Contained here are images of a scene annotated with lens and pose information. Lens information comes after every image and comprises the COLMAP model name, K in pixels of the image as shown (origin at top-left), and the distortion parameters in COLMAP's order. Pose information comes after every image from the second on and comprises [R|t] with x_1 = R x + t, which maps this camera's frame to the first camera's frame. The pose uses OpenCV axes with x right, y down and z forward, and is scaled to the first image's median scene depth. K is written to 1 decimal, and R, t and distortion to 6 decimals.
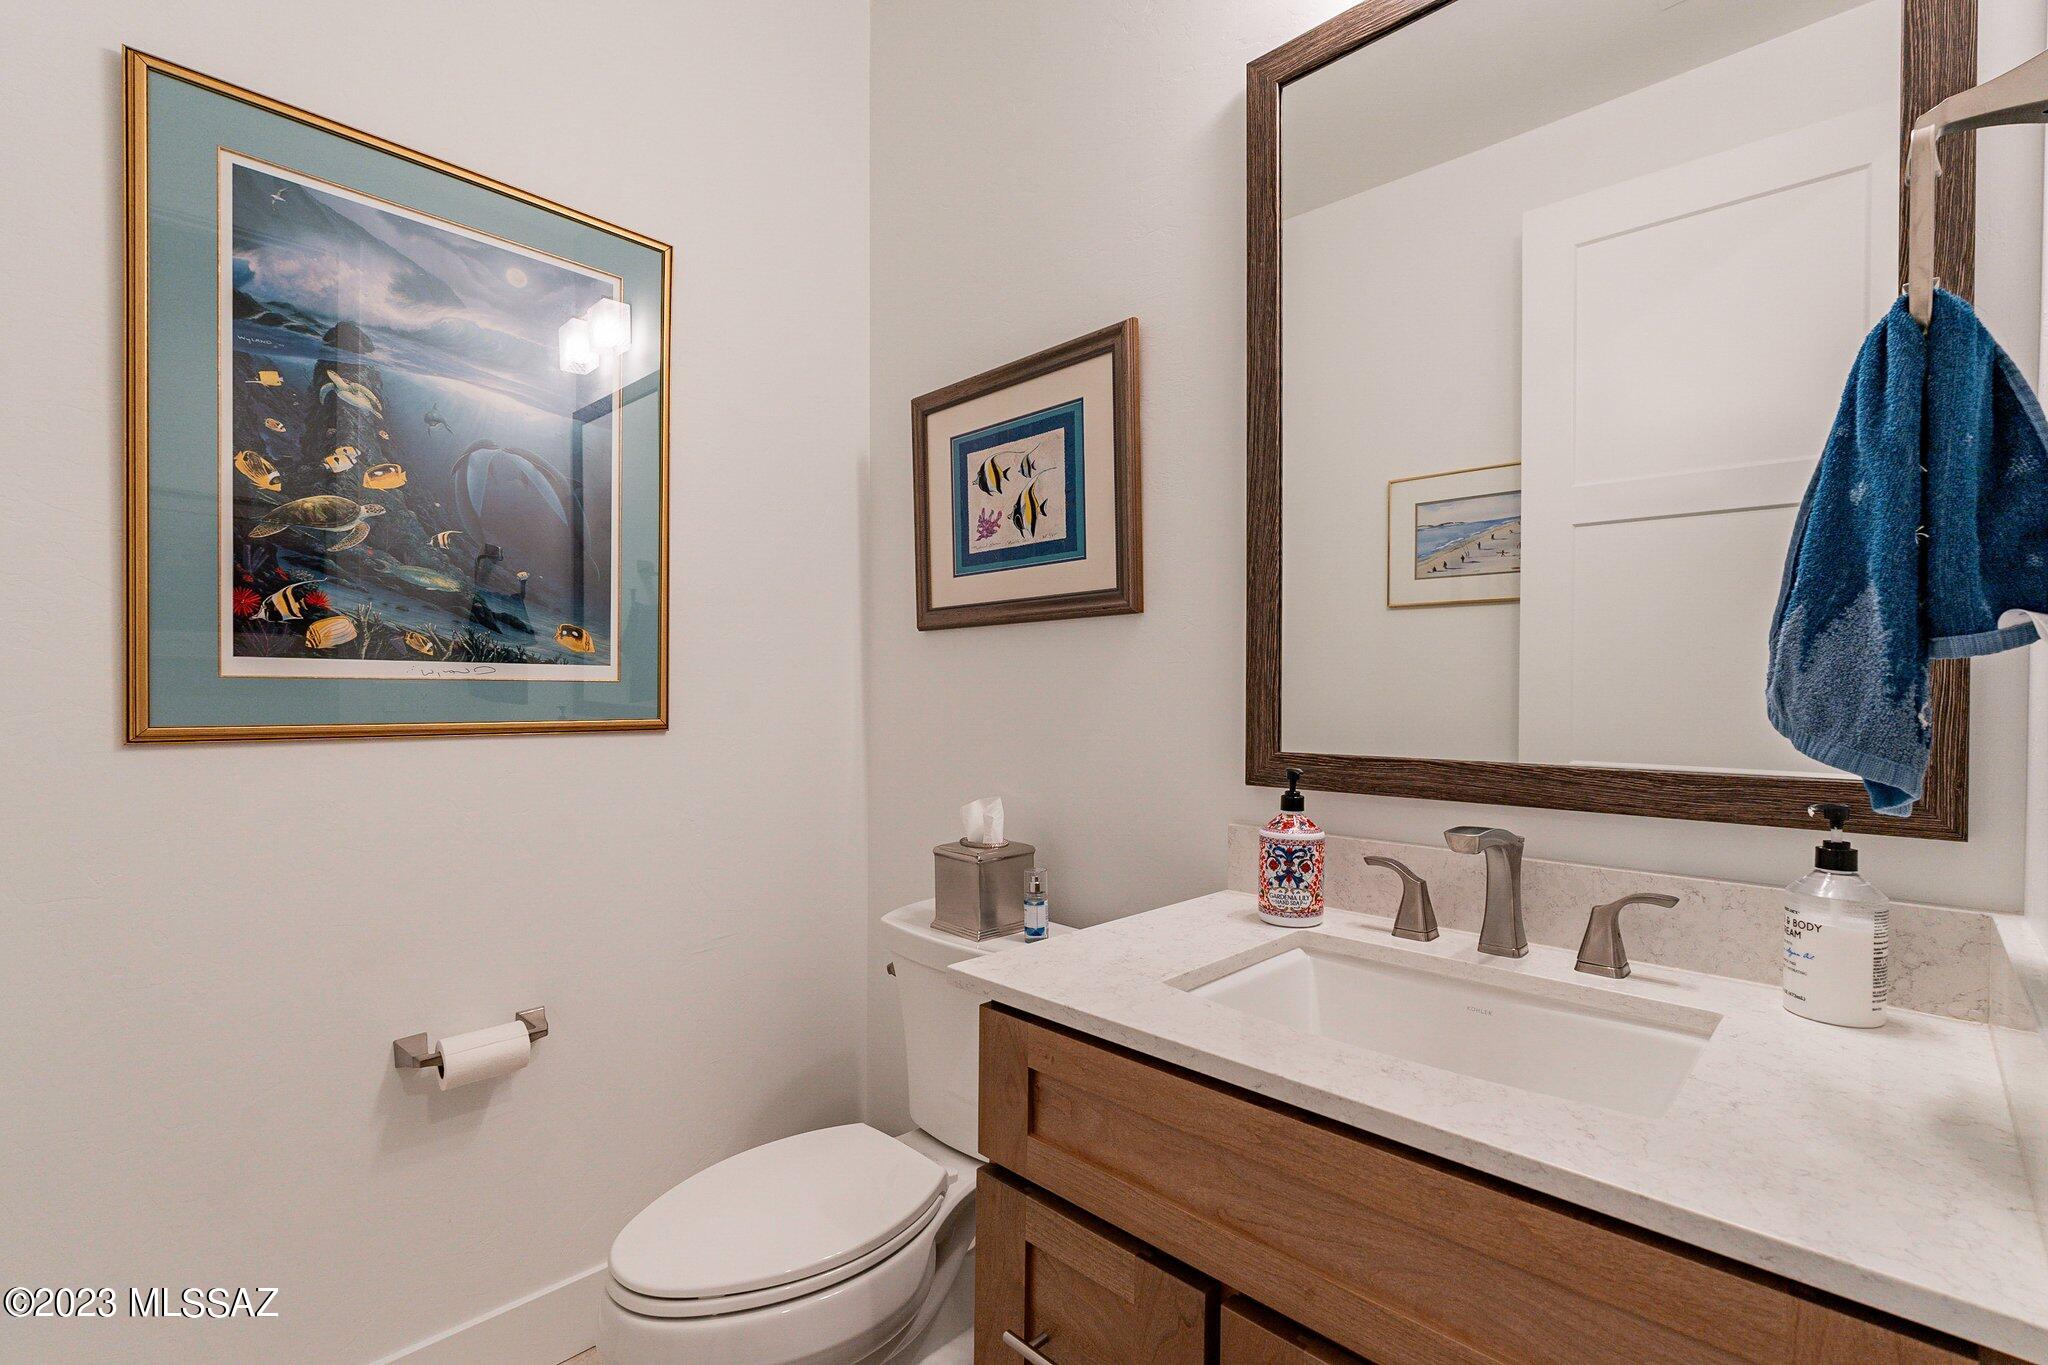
lens RADIAL K [[892.7, 0, 1061.4], [0, 892.7, 728.8], [0, 0, 1]] dist [-0.005964, -0.000699]
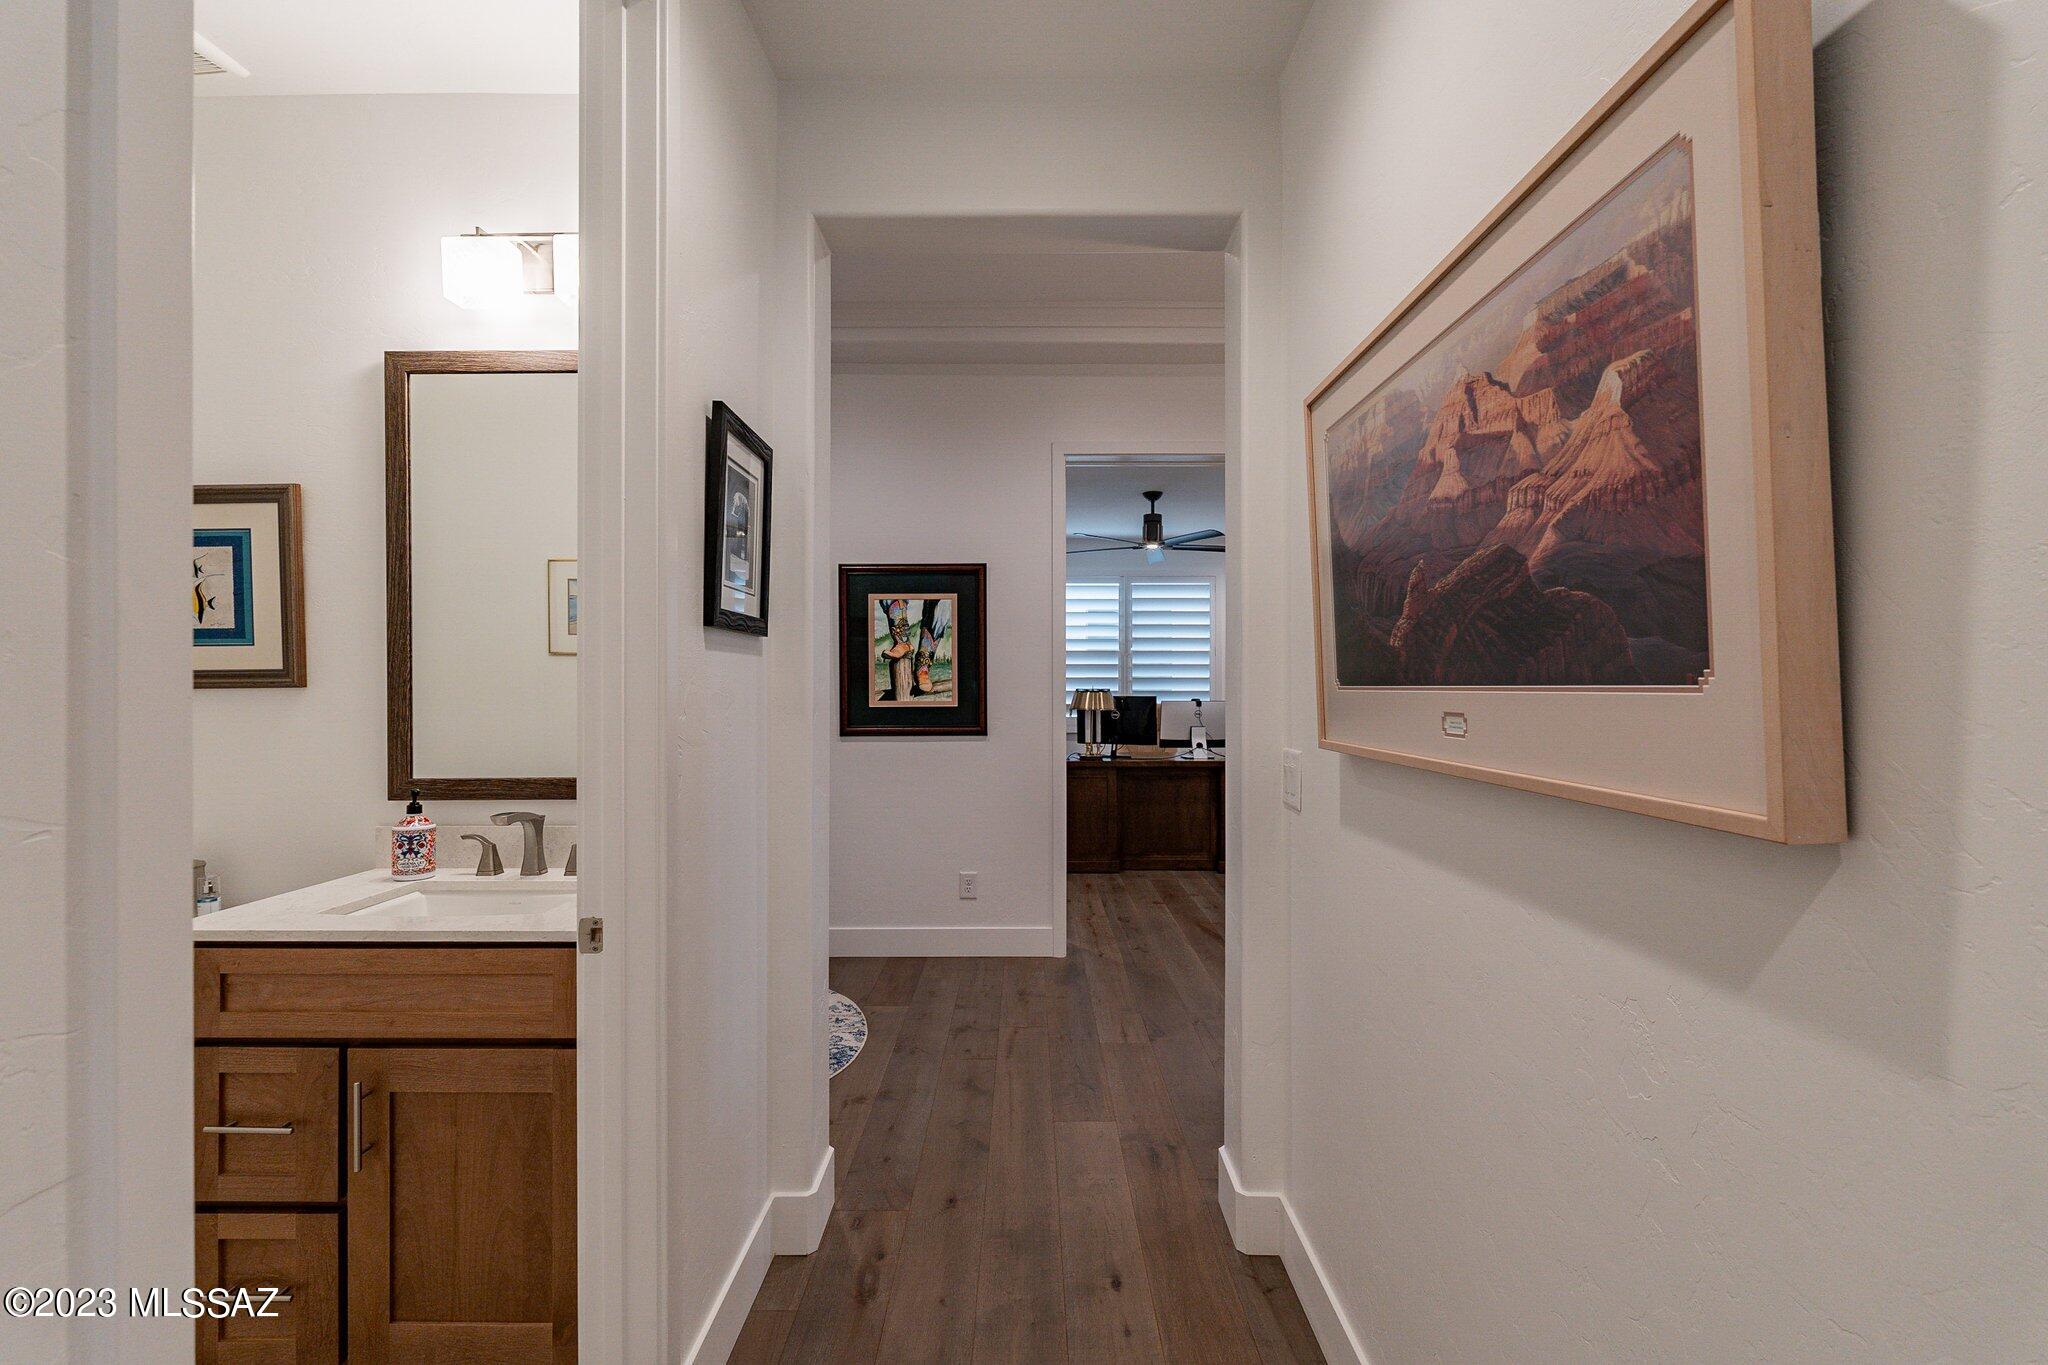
lens RADIAL K [[892.7, 0, 1019.7], [0, 892.7, 683.1], [0, 0, 1]] dist [-0.005964, -0.000699]
pose [[0.731761, -0.003202, 0.681554, -0.060285], [0.032915, 0.998988, -0.030645, -0.073468], [-0.680767, 0.044858, 0.731126, -1.135028]]
